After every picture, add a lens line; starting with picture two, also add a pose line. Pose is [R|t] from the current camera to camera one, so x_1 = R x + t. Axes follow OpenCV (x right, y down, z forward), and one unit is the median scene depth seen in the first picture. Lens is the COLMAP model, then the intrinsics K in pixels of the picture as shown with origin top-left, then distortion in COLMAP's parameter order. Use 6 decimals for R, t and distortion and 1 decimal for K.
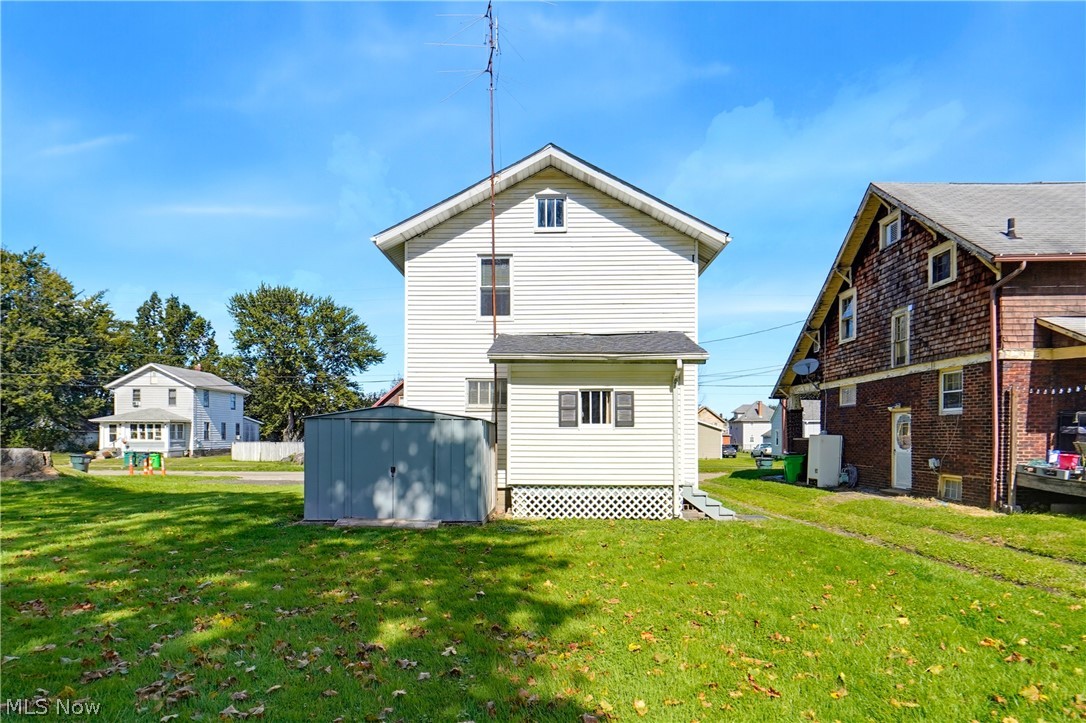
lens RADIAL K [[512.9, 0, 545.9], [0, 512.9, 378.9], [0, 0, 1]] dist [-0.002194, 0.000063]
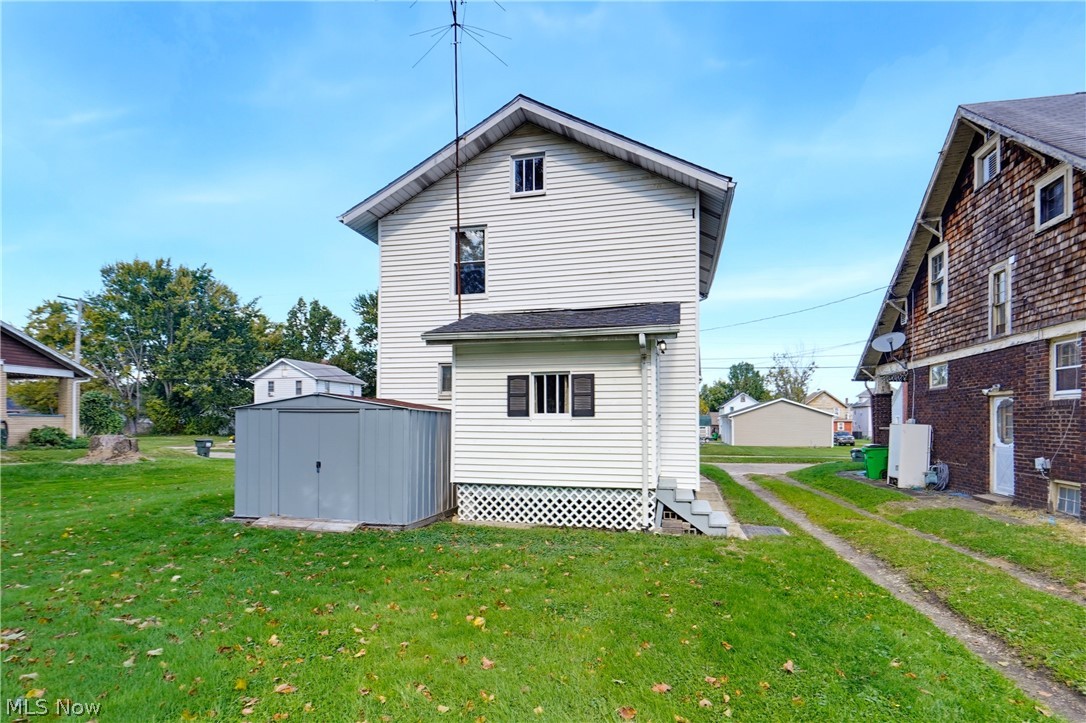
lens RADIAL K [[502.8, 0, 552.1], [0, 502.8, 370.9], [0, 0, 1]] dist [-0.002630, -0.000127]
pose [[0.981022, -0.018611, -0.192999, 0.189240], [0.020423, 0.999764, 0.007402, 0.008322], [0.192816, -0.011203, 0.981171, 0.137028]]
